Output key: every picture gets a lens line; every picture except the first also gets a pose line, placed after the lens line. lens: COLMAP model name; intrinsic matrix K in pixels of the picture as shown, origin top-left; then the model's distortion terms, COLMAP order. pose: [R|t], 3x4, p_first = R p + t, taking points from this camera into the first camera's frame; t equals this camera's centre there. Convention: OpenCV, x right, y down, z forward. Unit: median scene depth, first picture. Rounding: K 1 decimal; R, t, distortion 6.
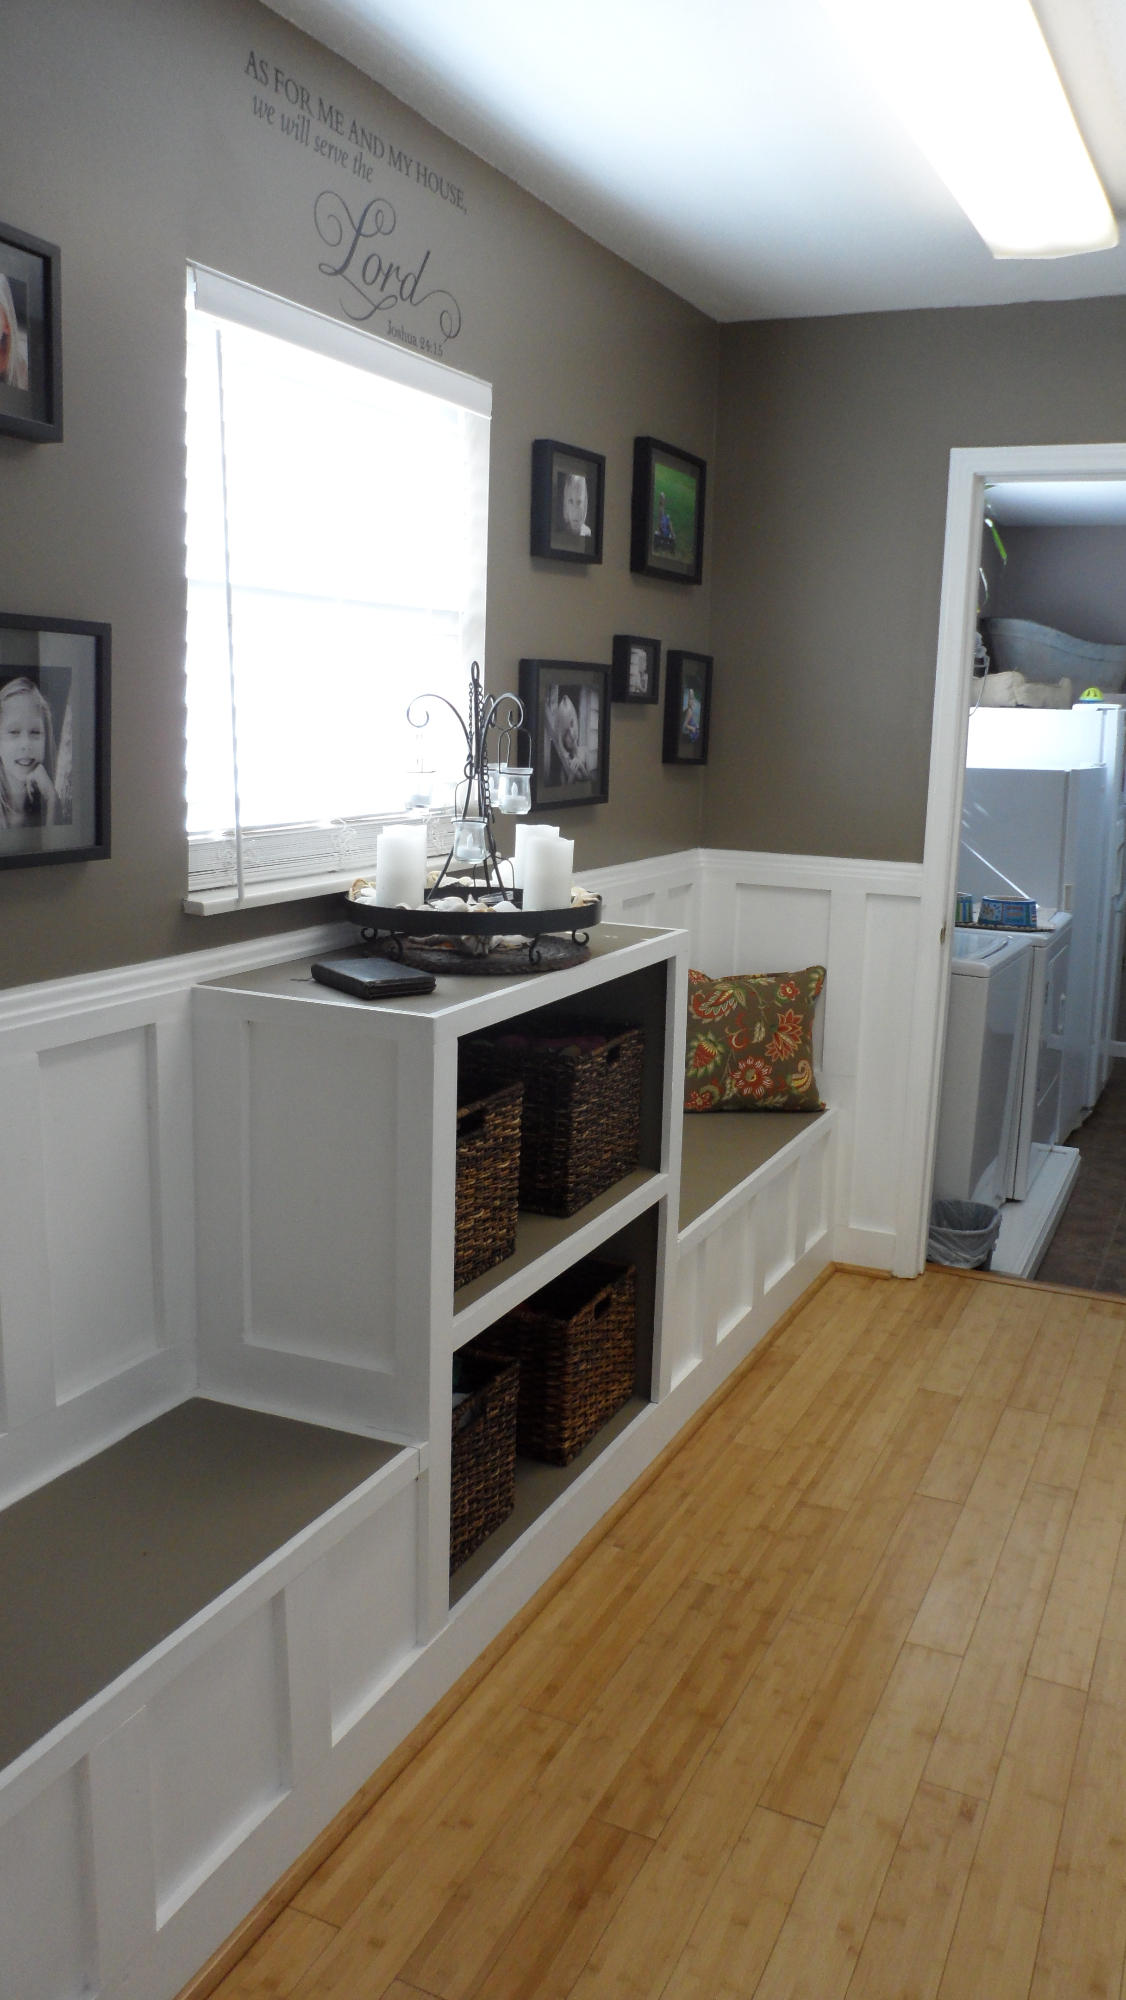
lens RADIAL K [[1605.8, 0, 563.0], [0, 1605.8, 1000.0], [0, 0, 1]] dist [-0.130418, 0.227625]
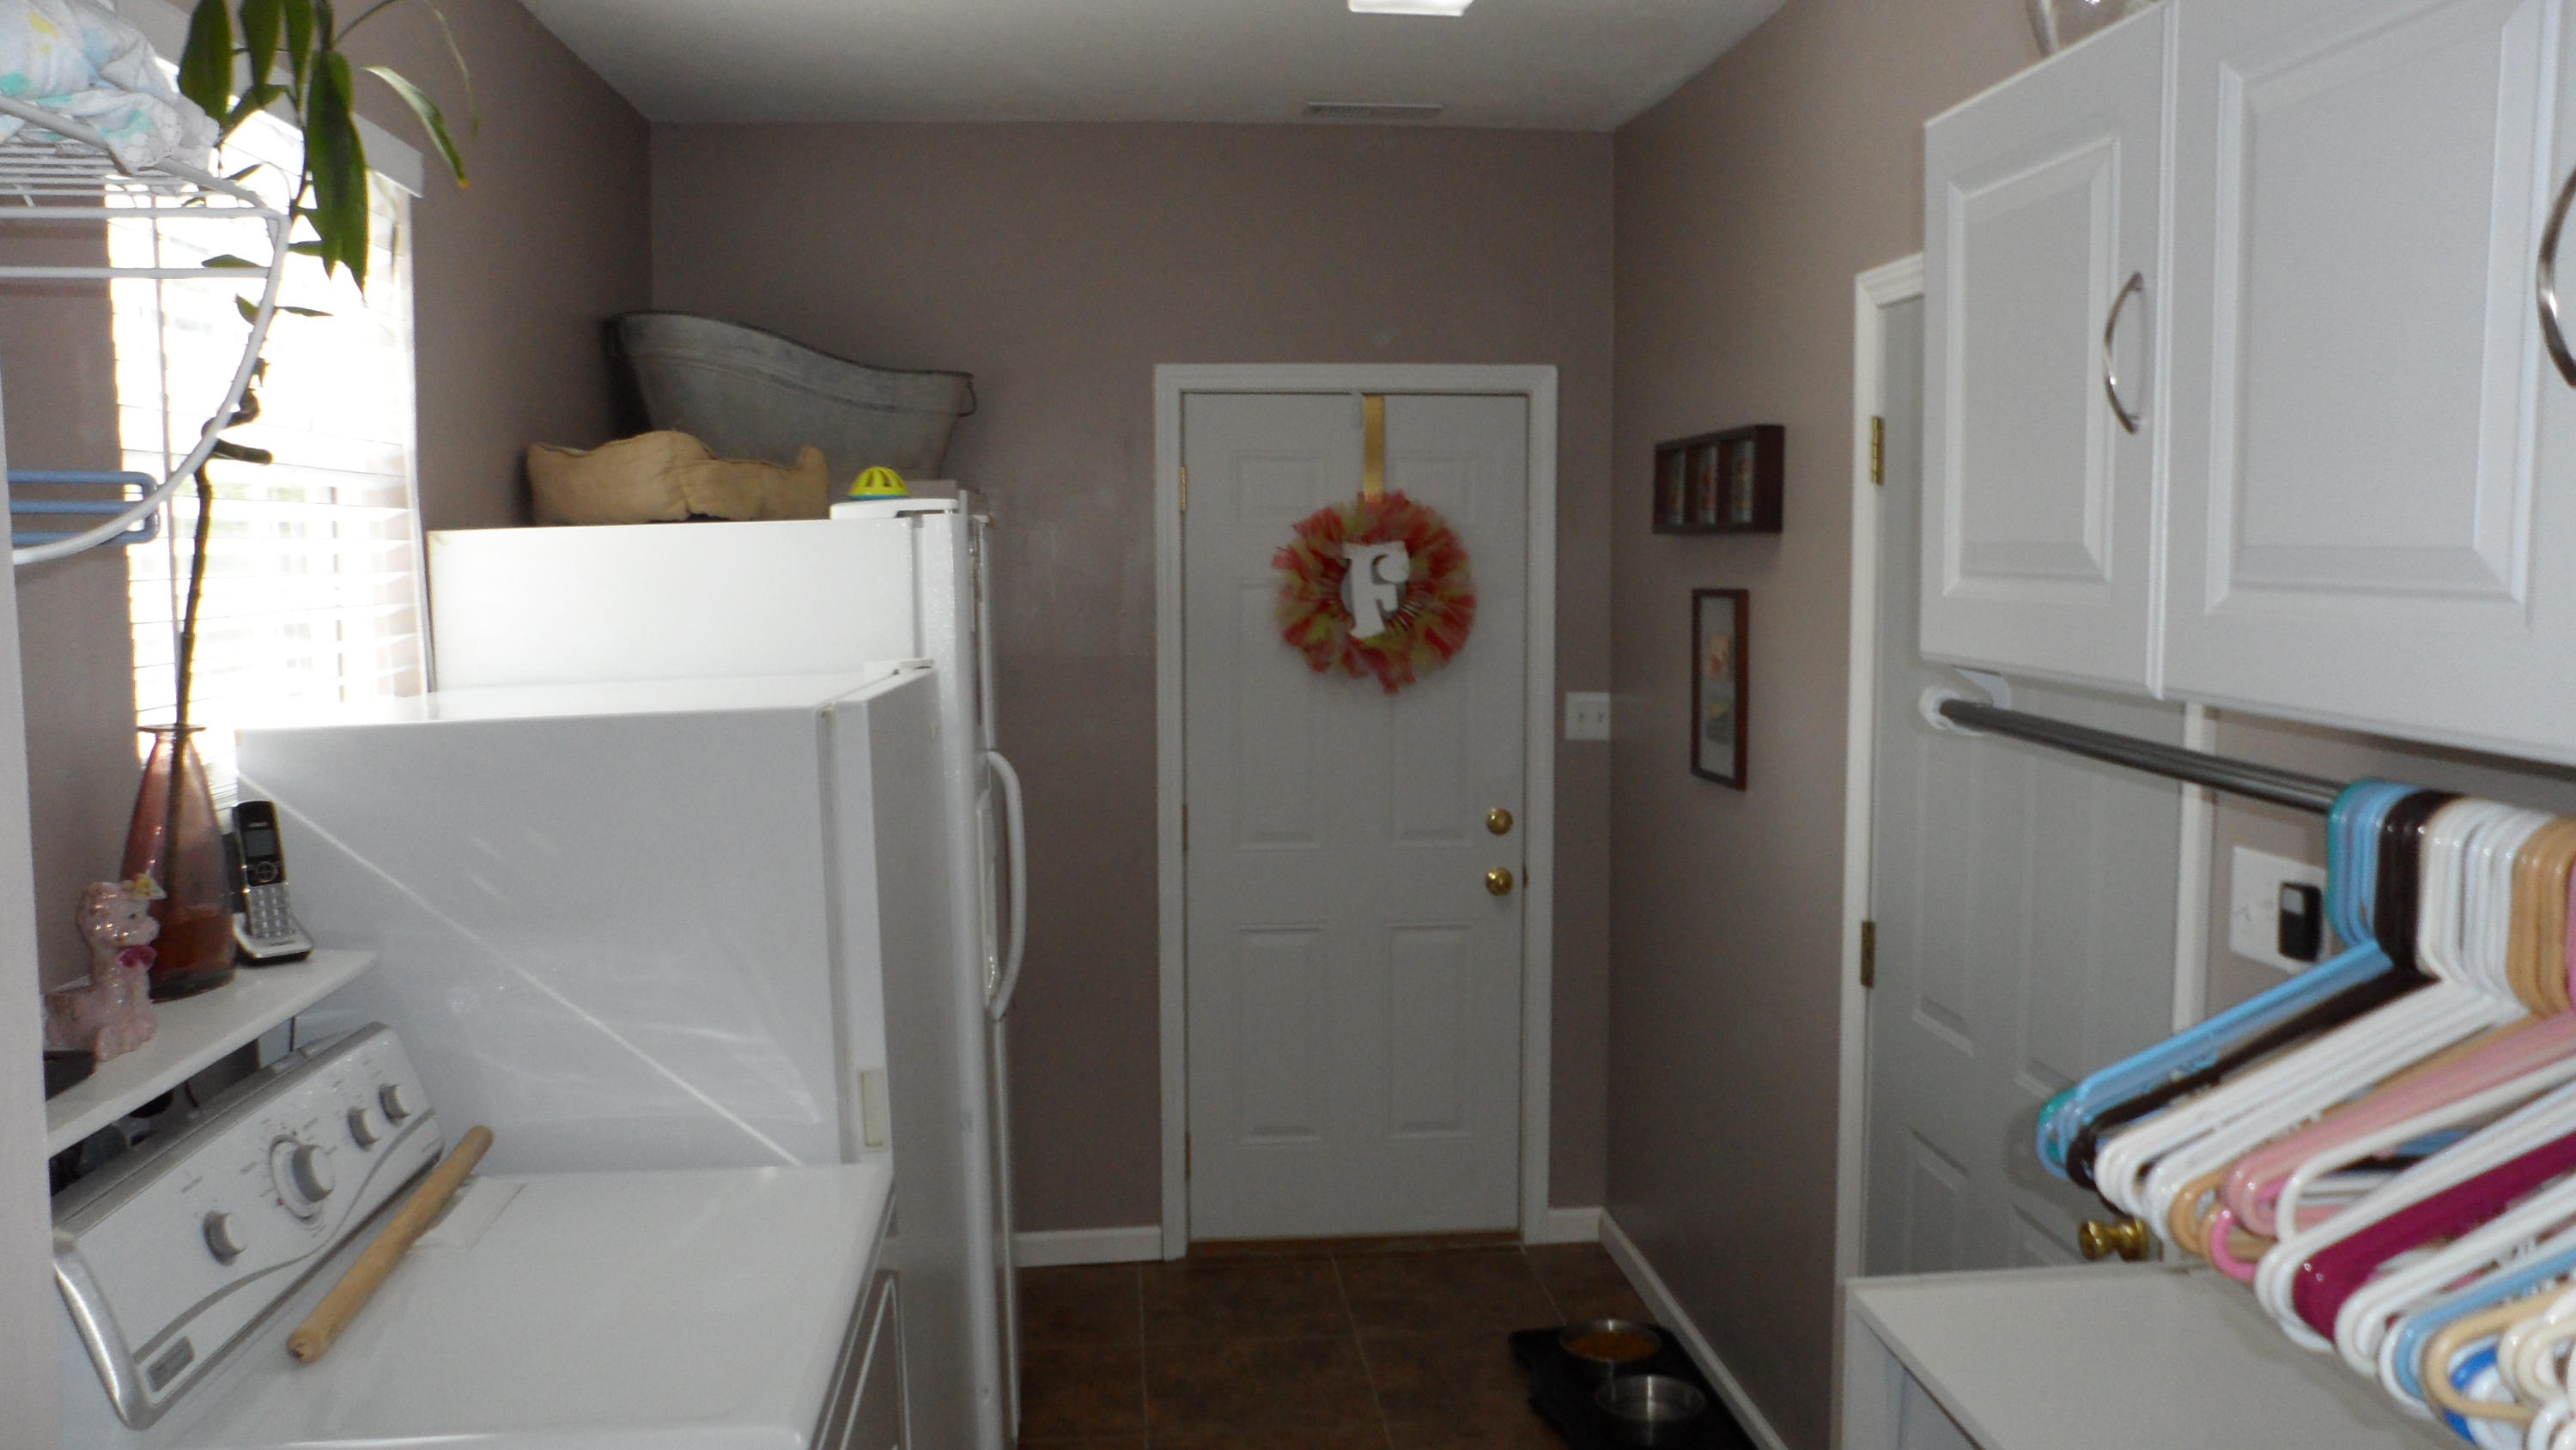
lens RADIAL K [[2068.1, 0, 1288.0], [0, 2068.1, 725.0], [0, 0, 1]] dist [-0.130418, 0.227625]
pose [[0.870799, -0.080708, 0.484969, 0.155088], [0.124777, 0.990416, -0.059223, -0.081734], [-0.475541, 0.112084, 0.872524, 0.466678]]
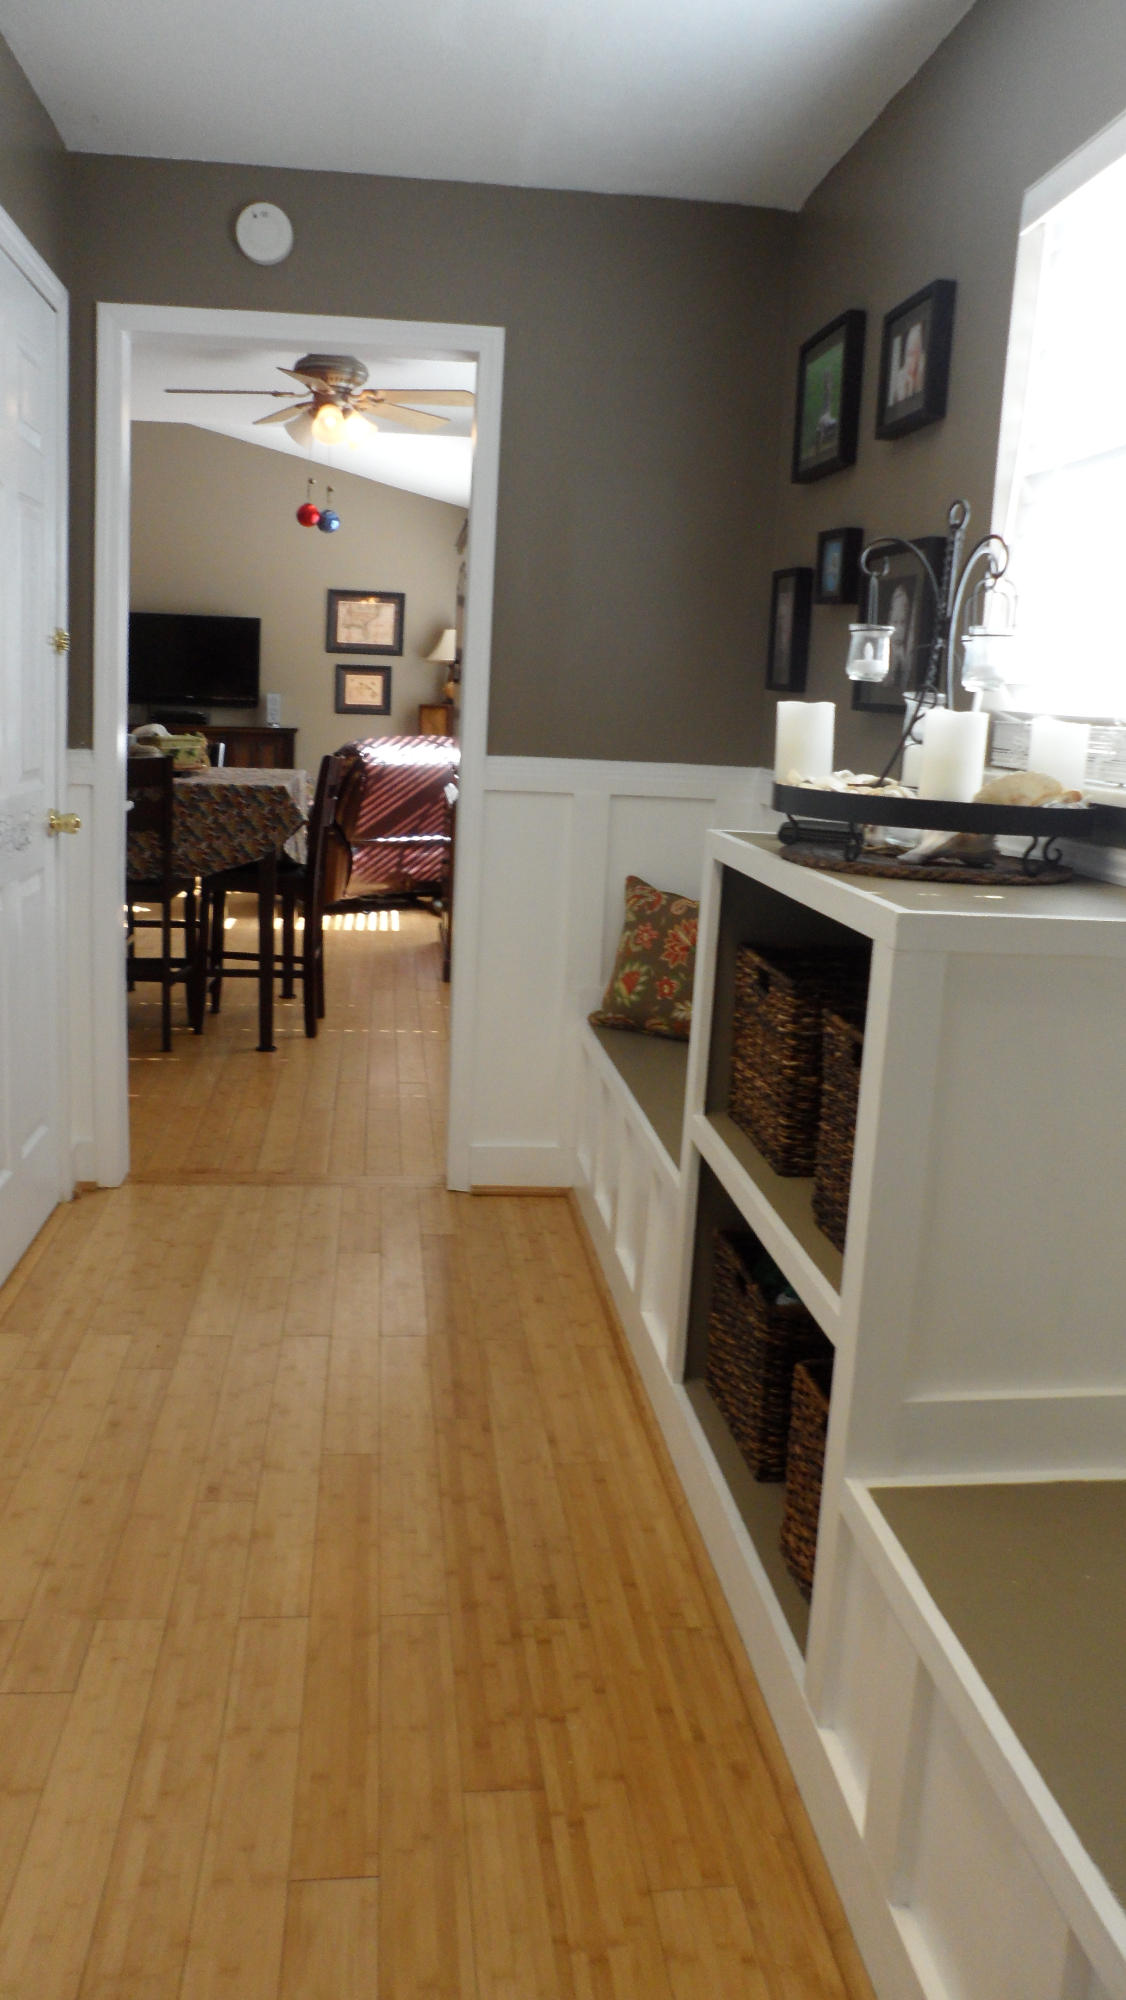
lens RADIAL K [[1605.8, 0, 563.0], [0, 1605.8, 1000.0], [0, 0, 1]] dist [-0.130418, 0.227625]
pose [[-0.854843, 0.026290, -0.518220, 0.576310], [-0.165411, 0.932804, 0.320180, -0.214927], [0.491815, 0.359423, -0.793053, 1.756923]]
